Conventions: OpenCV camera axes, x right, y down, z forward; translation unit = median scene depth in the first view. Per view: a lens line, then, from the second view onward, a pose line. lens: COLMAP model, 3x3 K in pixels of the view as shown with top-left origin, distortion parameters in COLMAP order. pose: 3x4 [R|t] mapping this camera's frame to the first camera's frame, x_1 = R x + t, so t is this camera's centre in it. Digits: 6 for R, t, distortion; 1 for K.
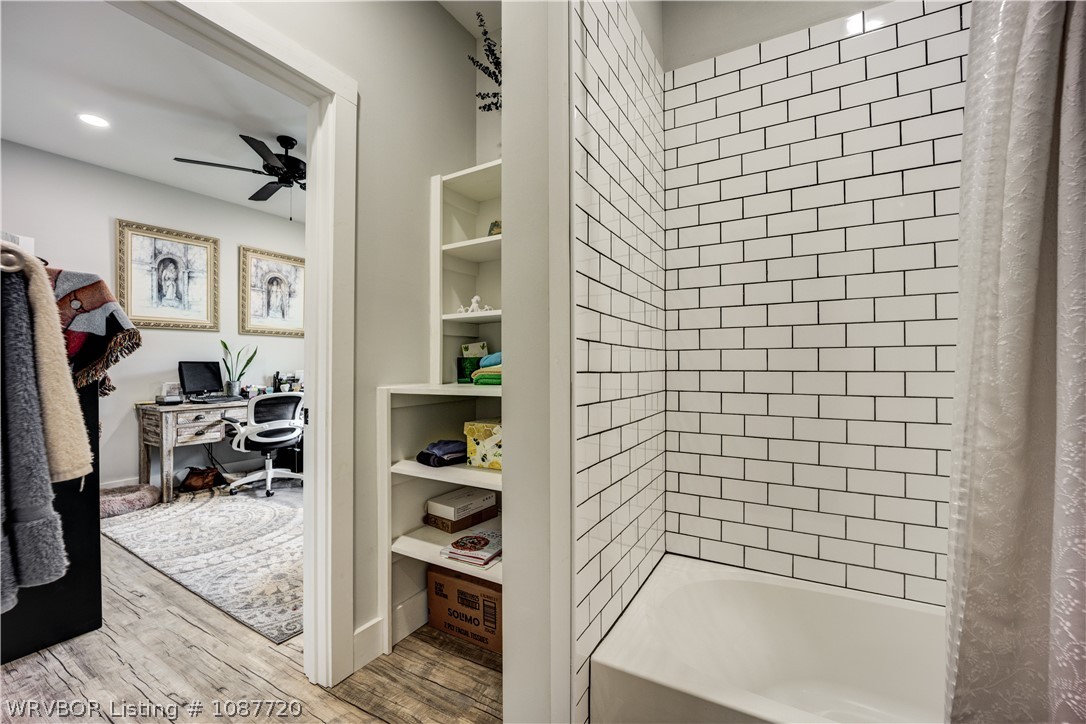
lens RADIAL K [[440.9, 0, 545.7], [0, 440.9, 364.2], [0, 0, 1]] dist [-0.021710, -0.001099]
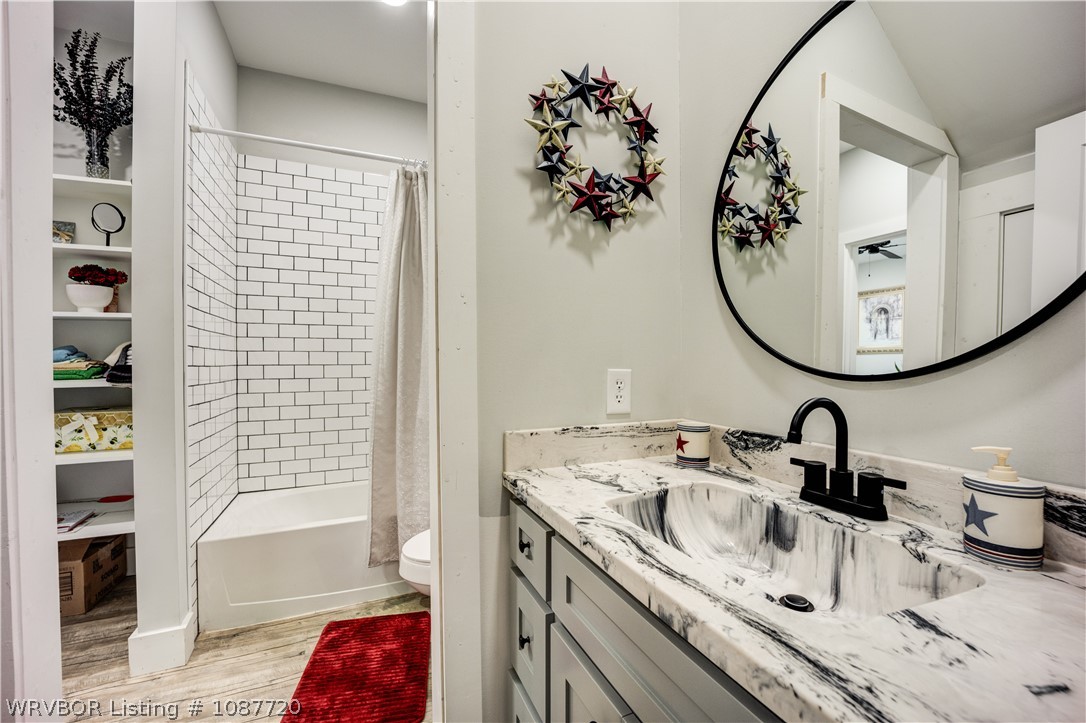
lens RADIAL K [[440.9, 0, 544.6], [0, 440.9, 362.7], [0, 0, 1]] dist [-0.021710, -0.001099]
pose [[0.595736, -0.004716, 0.803166, -0.283429], [-0.000017, 0.999983, 0.005884, -0.002581], [-0.803180, -0.003519, 0.595726, -0.676670]]
